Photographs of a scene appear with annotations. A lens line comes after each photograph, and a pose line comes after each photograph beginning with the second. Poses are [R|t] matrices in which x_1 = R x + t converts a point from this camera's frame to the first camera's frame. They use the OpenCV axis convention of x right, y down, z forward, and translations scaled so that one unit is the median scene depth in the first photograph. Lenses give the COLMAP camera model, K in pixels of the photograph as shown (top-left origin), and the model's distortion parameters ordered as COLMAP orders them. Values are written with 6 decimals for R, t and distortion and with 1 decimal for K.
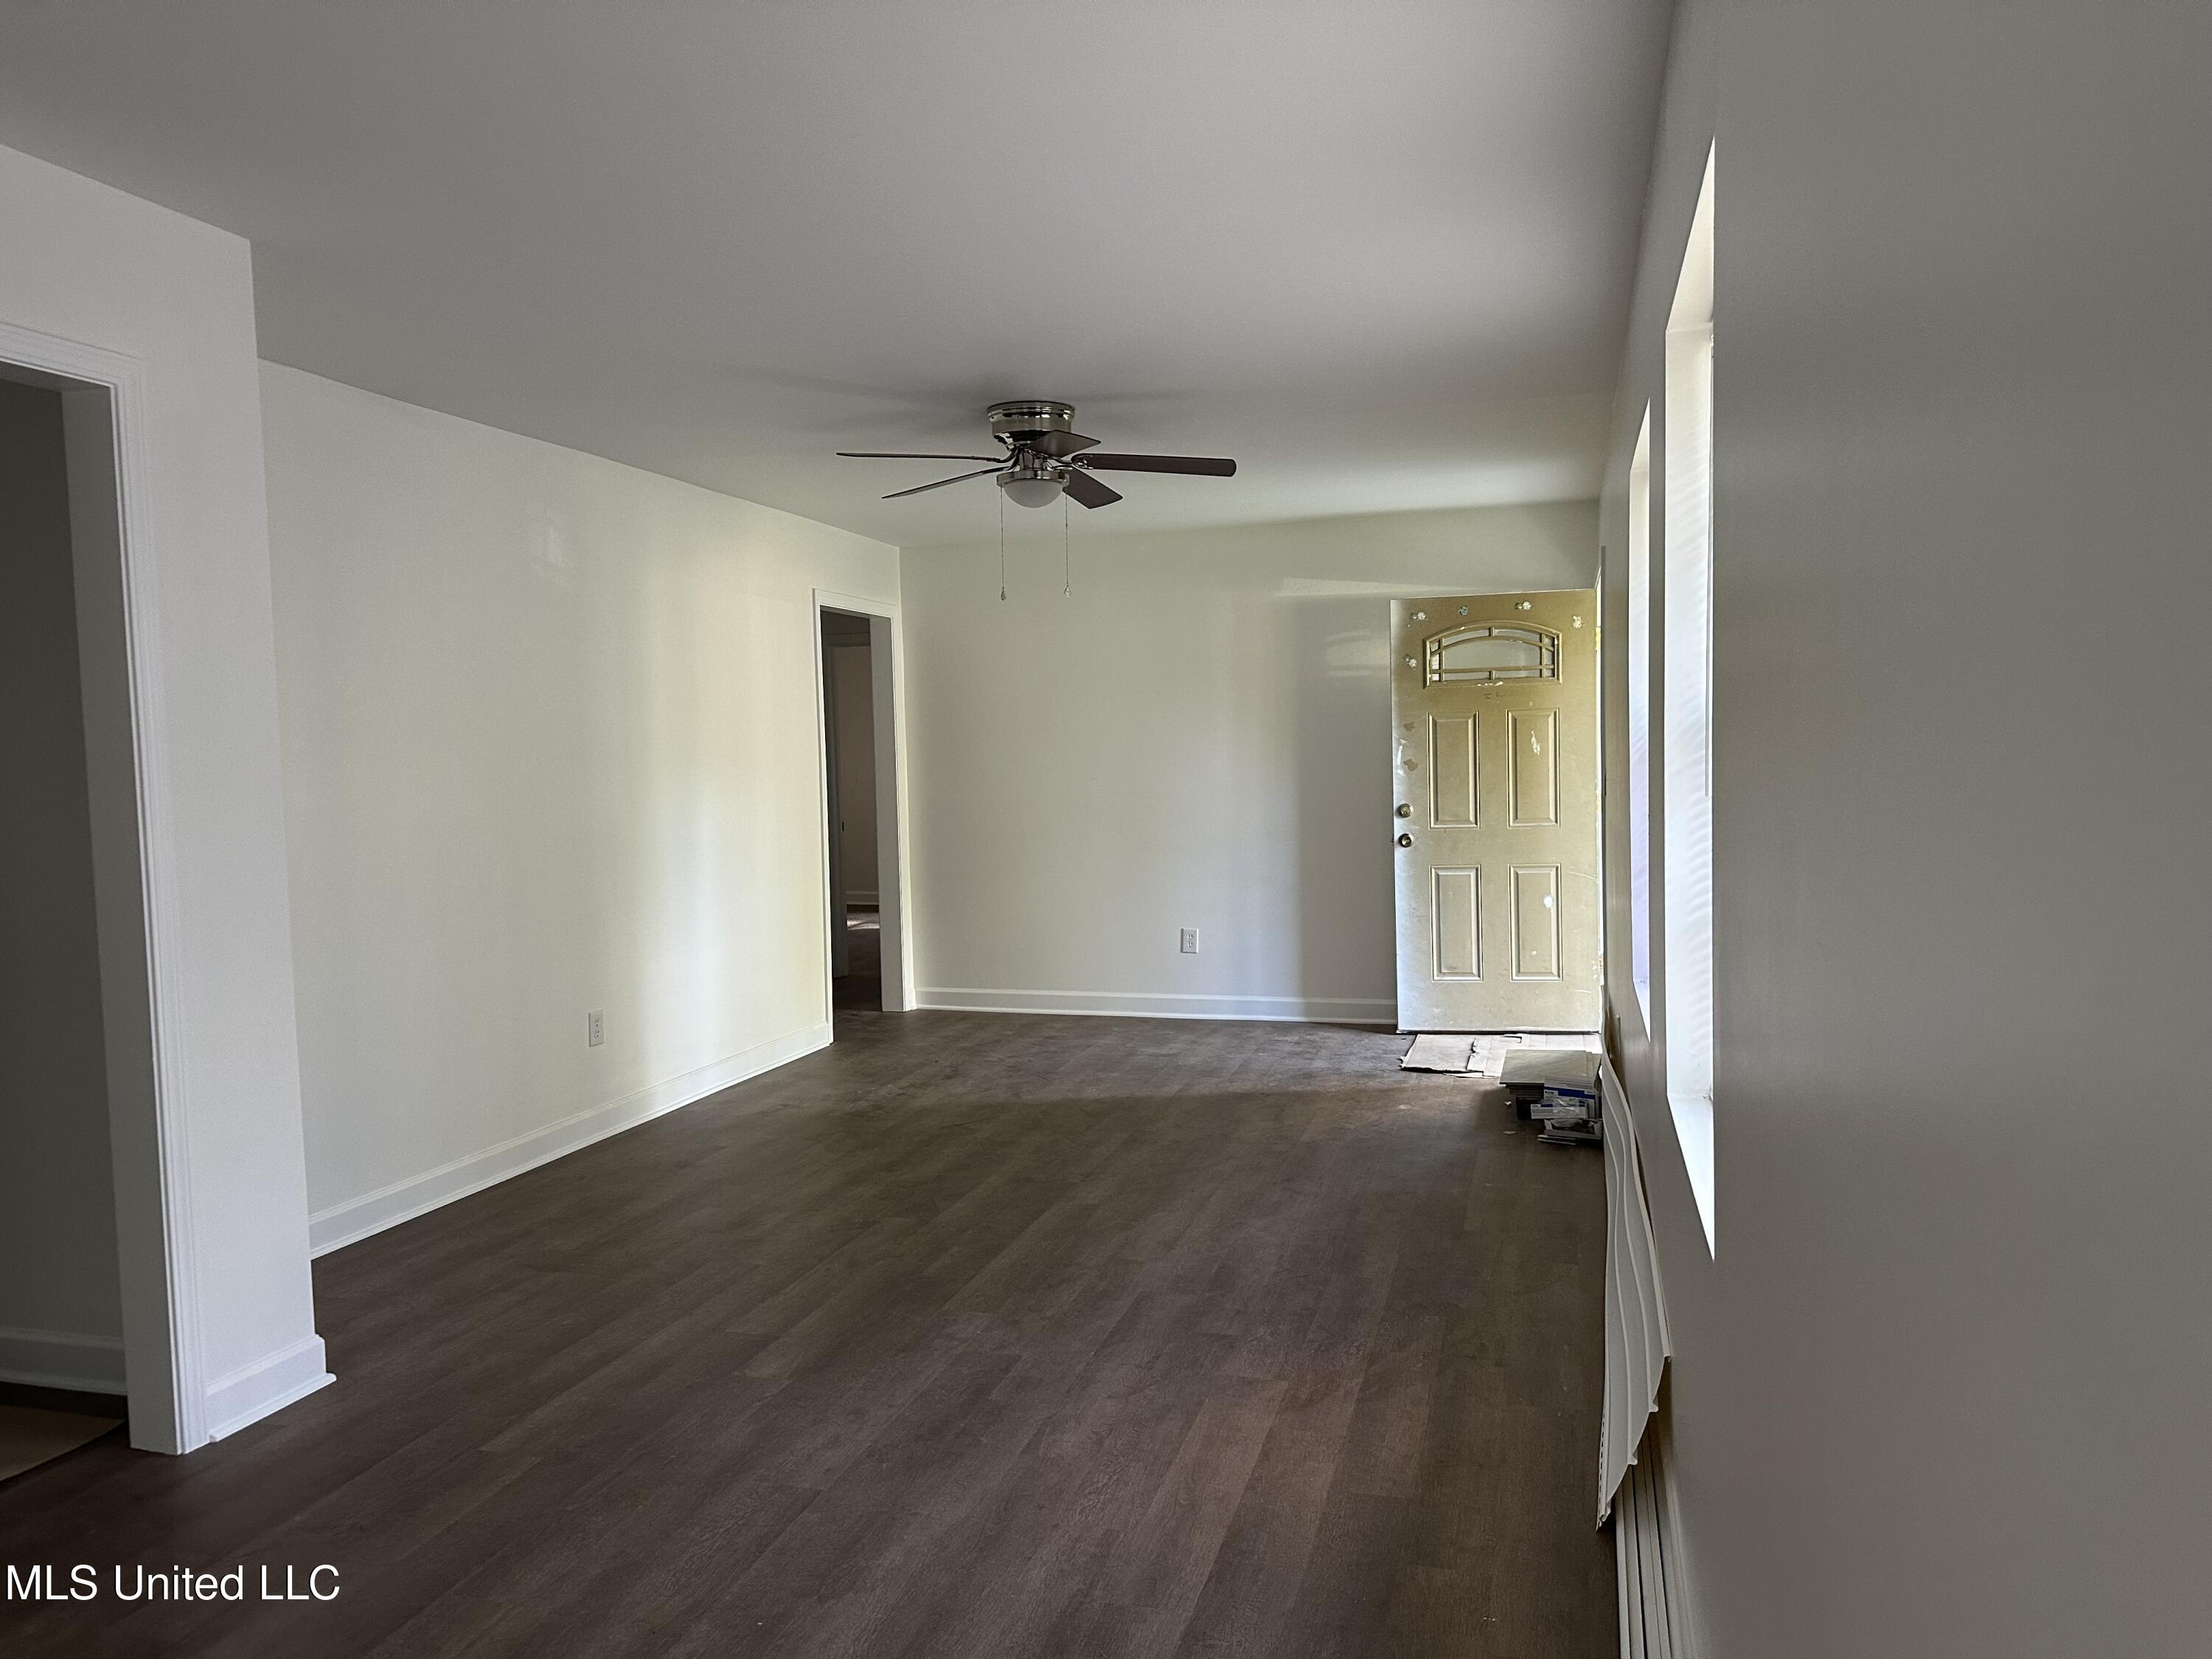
lens RADIAL K [[1558.7, 0, 1120.4], [0, 1558.7, 819.0], [0, 0, 1]] dist [0.039986, -0.045932]
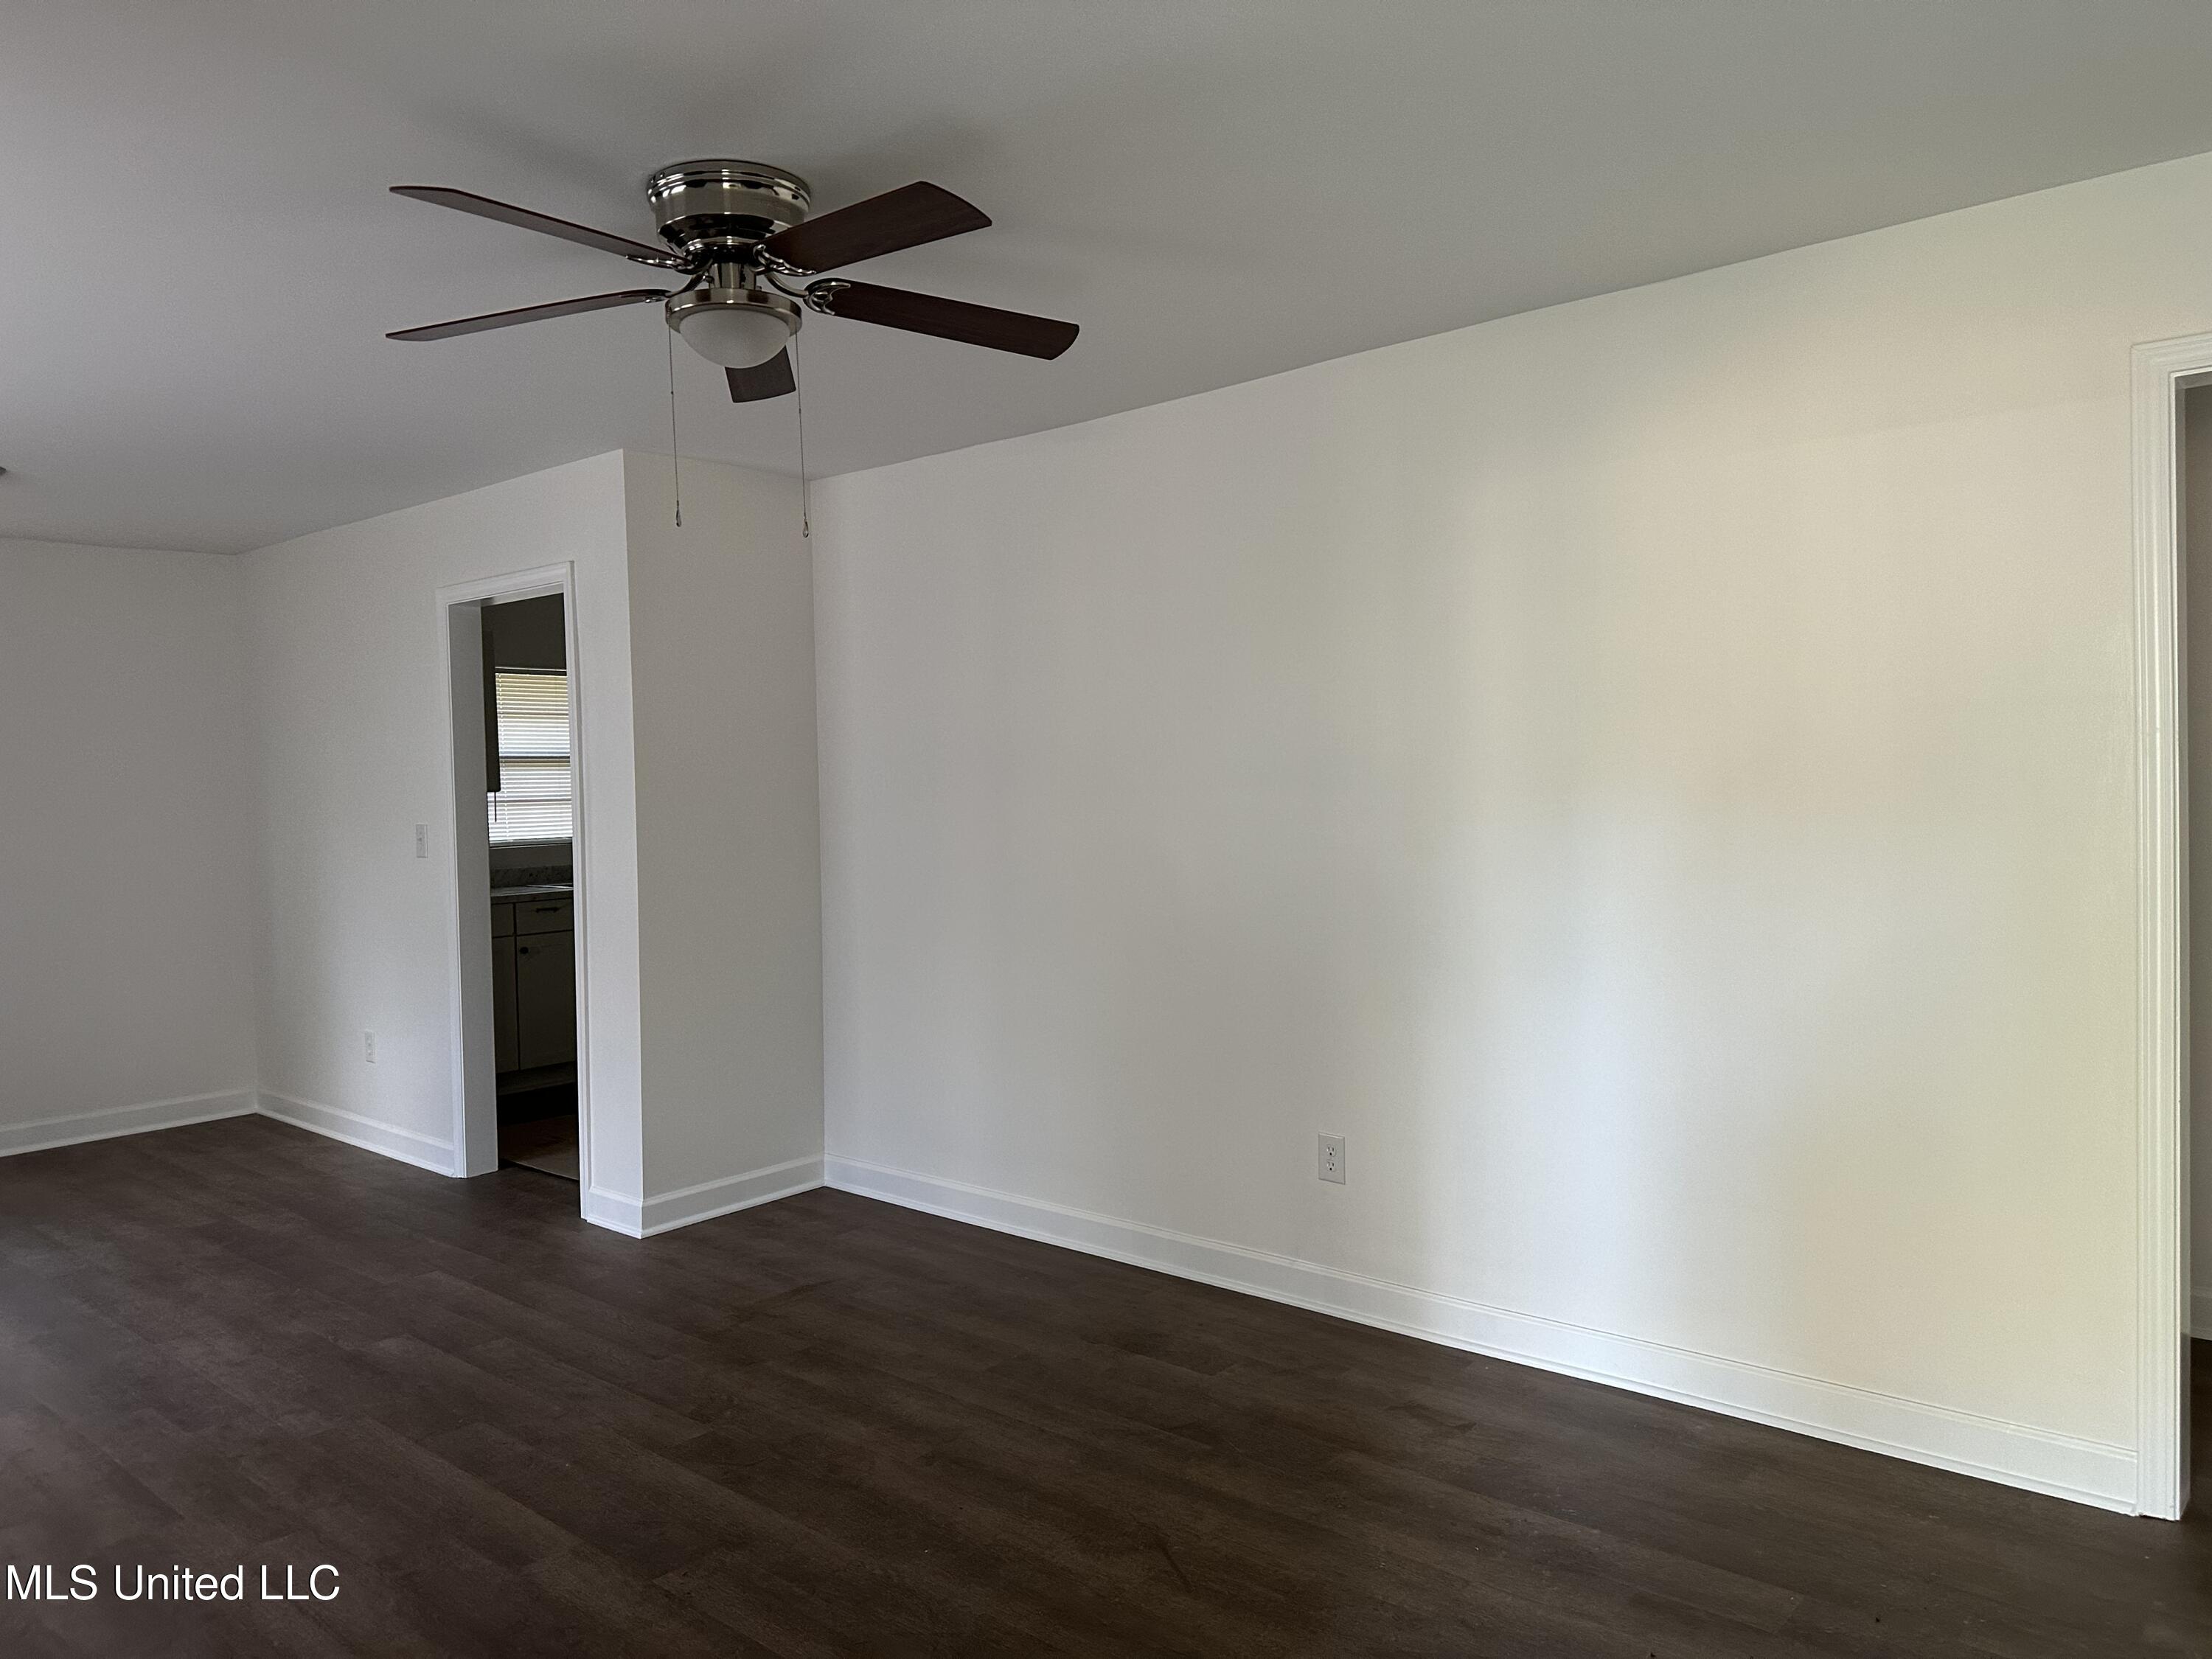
lens RADIAL K [[1558.7, 0, 1108.1], [0, 1558.7, 819.4], [0, 0, 1]] dist [0.039986, -0.045932]
pose [[-0.437573, 0.057339, -0.897353, 0.476017], [-0.001791, 0.997907, 0.064638, -0.094448], [0.899181, 0.029891, -0.436555, 1.676392]]
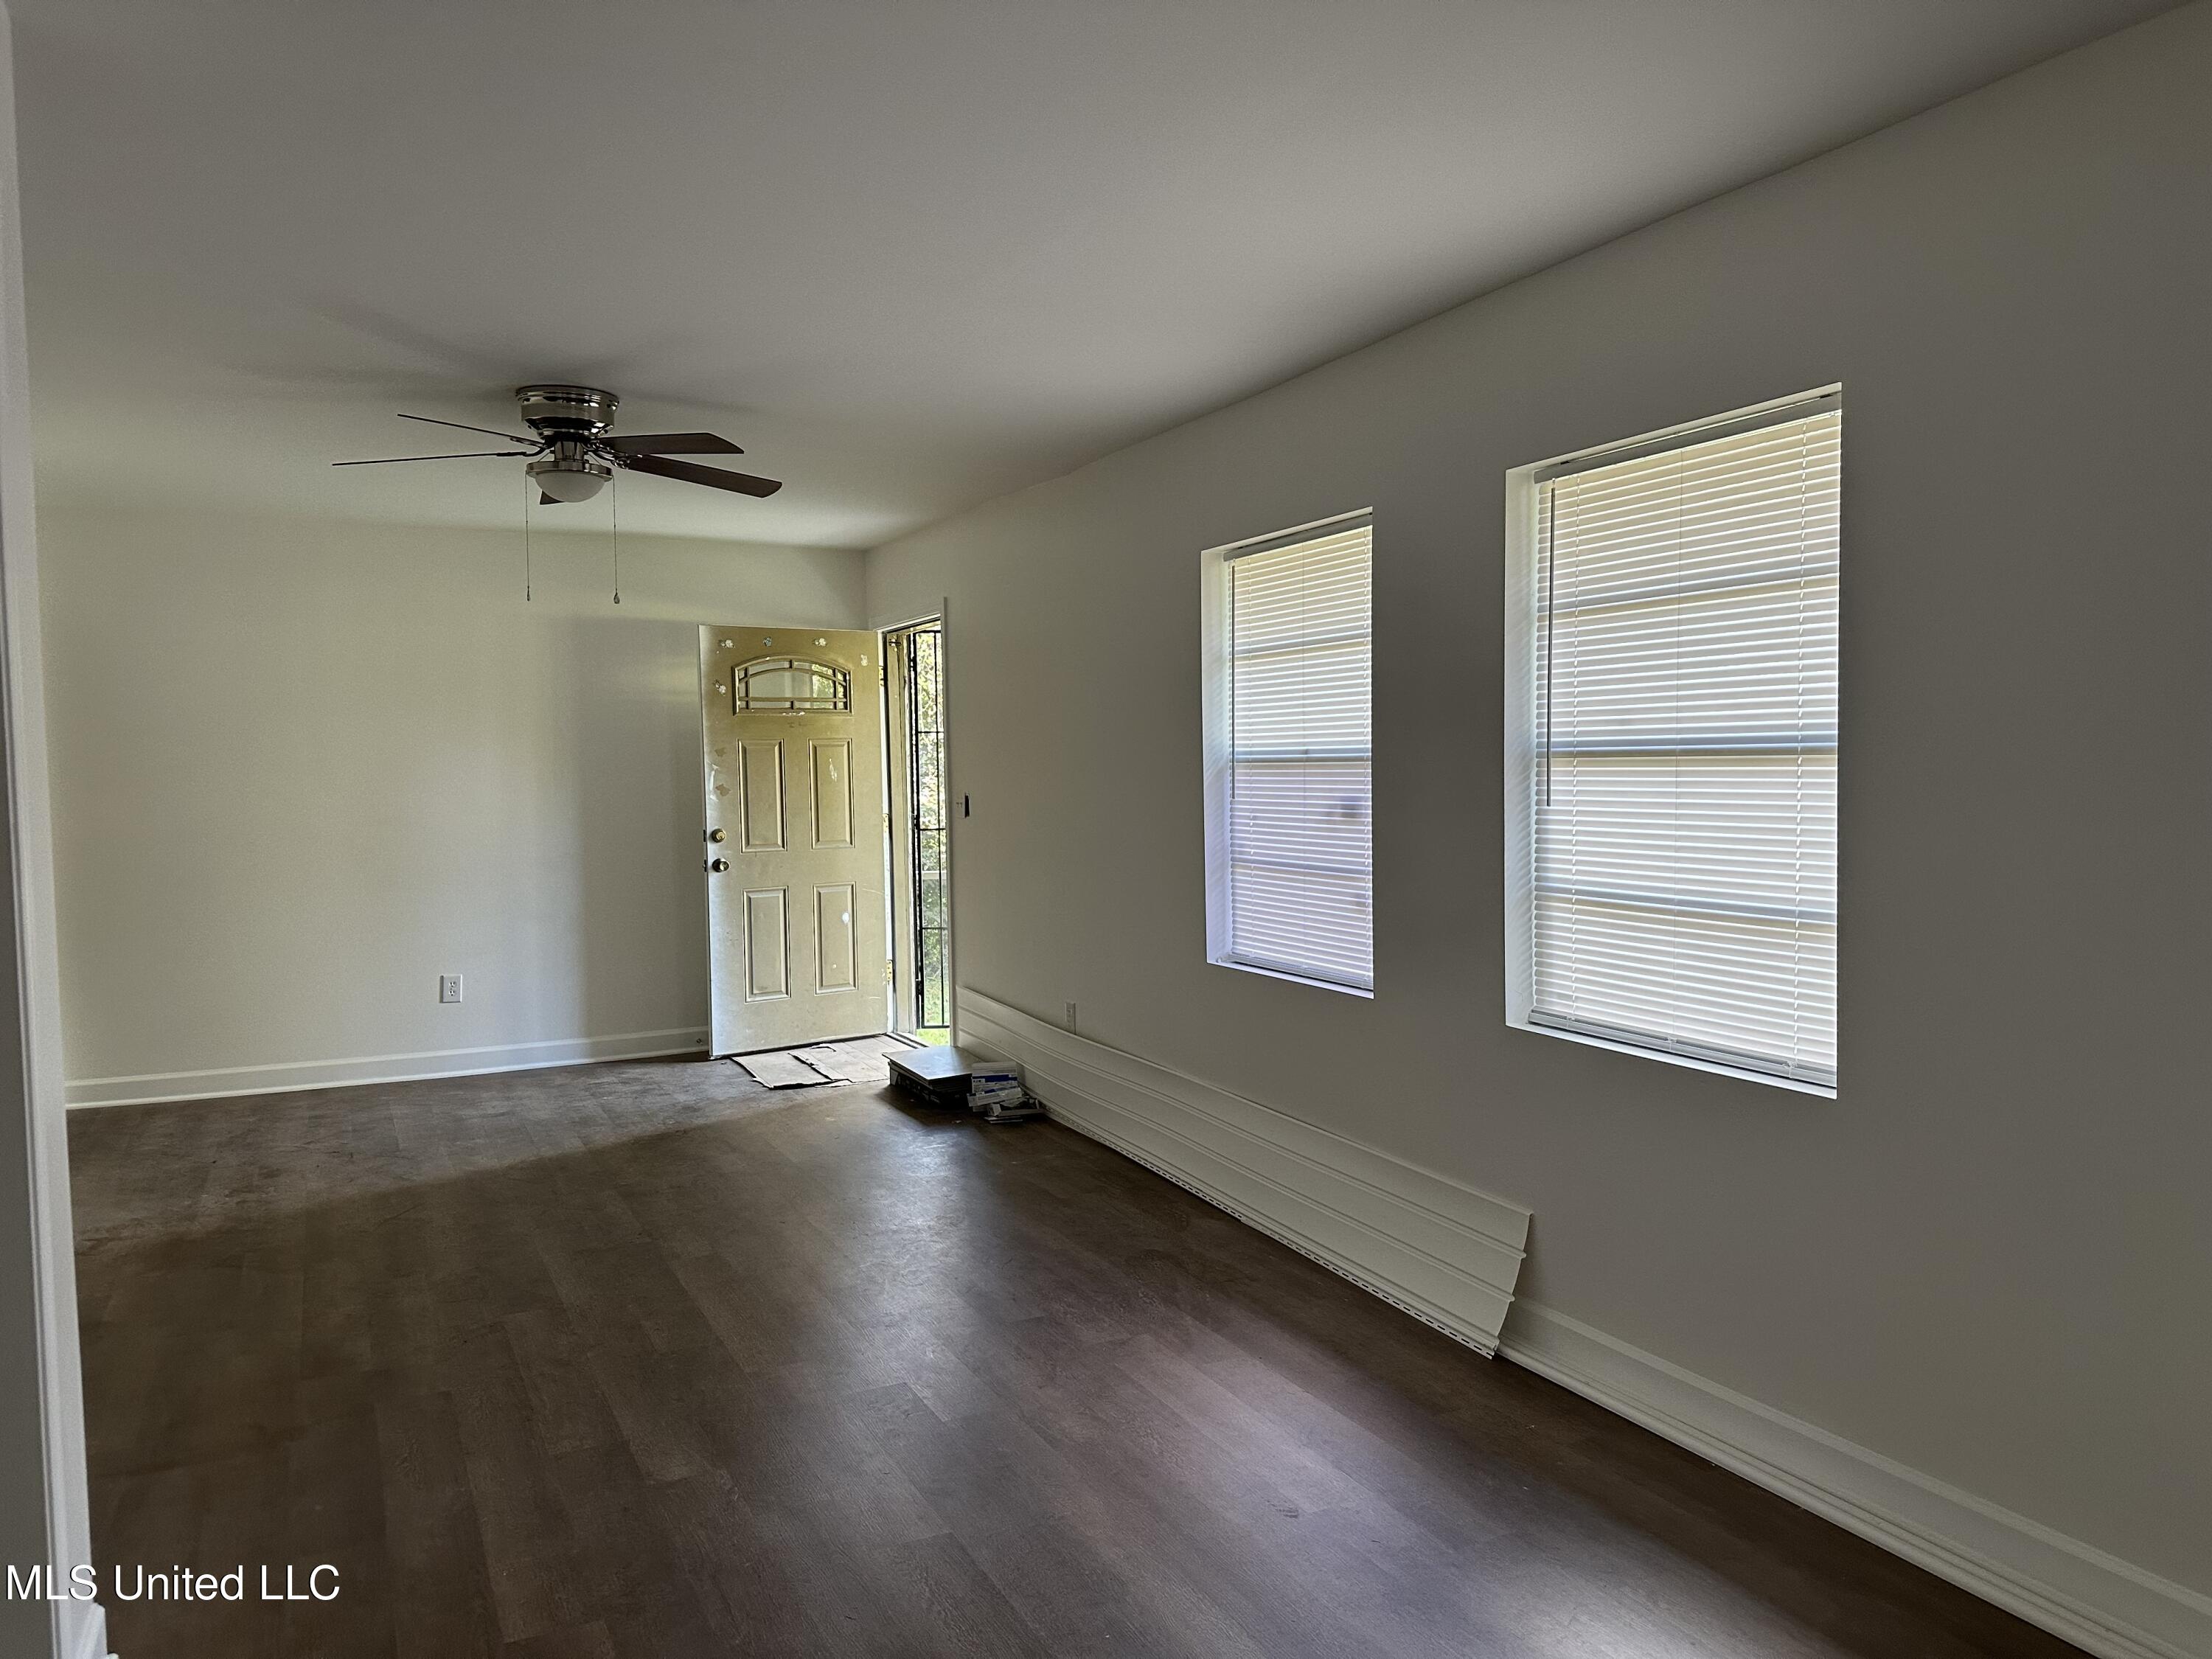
lens RADIAL K [[1558.7, 0, 1133.9], [0, 1558.7, 836.5], [0, 0, 1]] dist [0.039986, -0.045932]
pose [[0.731227, -0.023500, 0.681730, -0.538271], [0.029116, 0.999571, 0.003226, -0.001093], [-0.681513, 0.017491, 0.731597, 0.145225]]
